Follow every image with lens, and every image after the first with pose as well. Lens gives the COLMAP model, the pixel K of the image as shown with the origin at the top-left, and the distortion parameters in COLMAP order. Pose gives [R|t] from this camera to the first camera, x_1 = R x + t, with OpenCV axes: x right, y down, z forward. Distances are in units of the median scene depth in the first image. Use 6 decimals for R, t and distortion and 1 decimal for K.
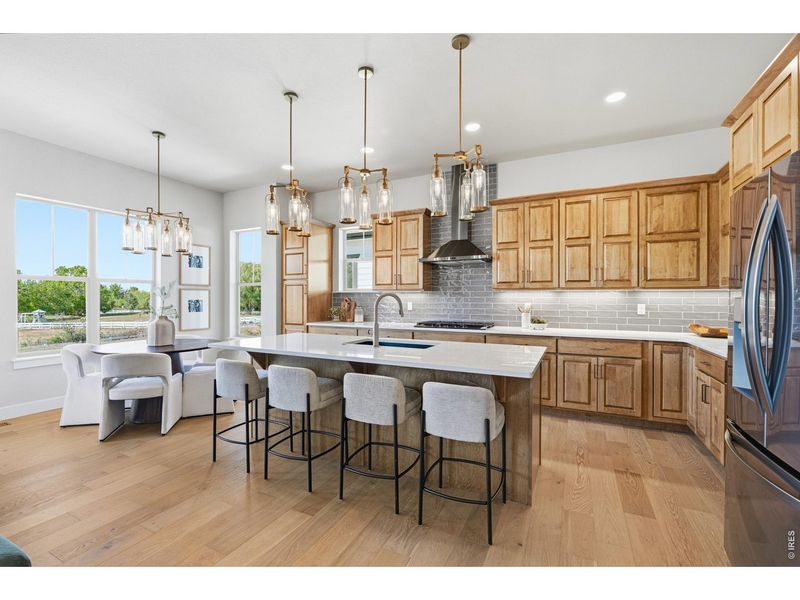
lens RADIAL K [[355.0, 0, 399.7], [0, 355.0, 300.8], [0, 0, 1]] dist [-0.013209, 0.001815]
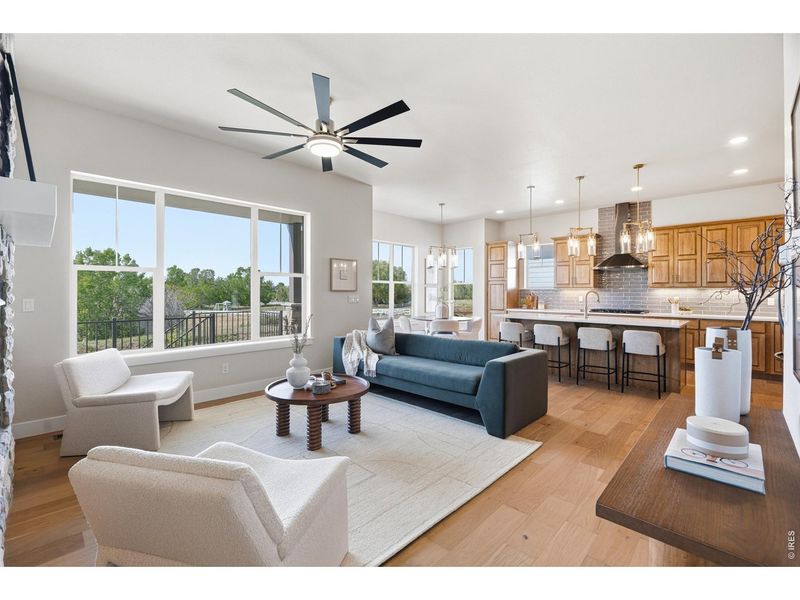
lens RADIAL K [[355.0, 0, 397.9], [0, 355.0, 292.8], [0, 0, 1]] dist [-0.013209, 0.001815]
pose [[0.950681, 0.003405, -0.310152, -0.281136], [-0.005616, 0.999965, -0.006234, 0.004871], [0.310120, 0.007668, 0.950667, -0.739109]]
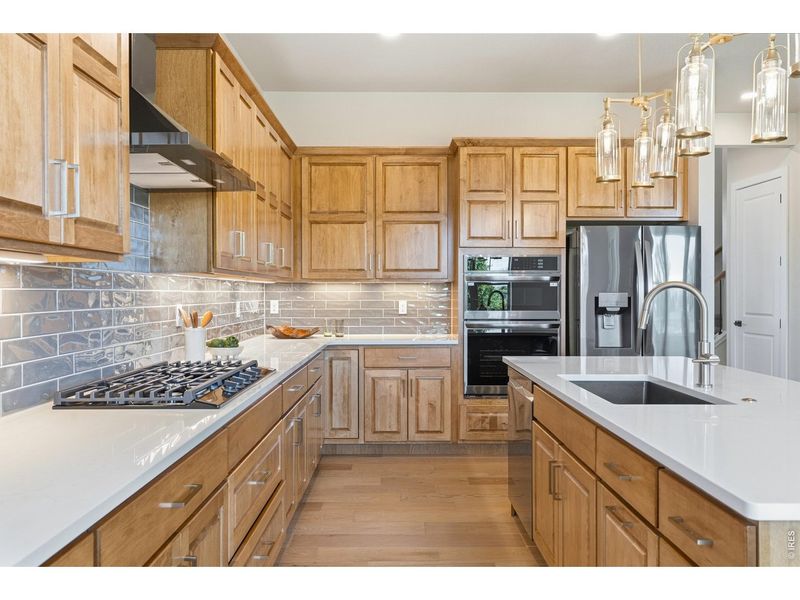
lens RADIAL K [[639.7, 0, 396.1], [0, 639.7, 297.0], [0, 0, 1]] dist [0.004292, -0.000098]
pose [[-0.428166, -0.006729, 0.903675, -0.470569], [0.010780, 0.999863, 0.012552, -0.010014], [-0.903636, 0.015116, -0.428035, 1.138867]]
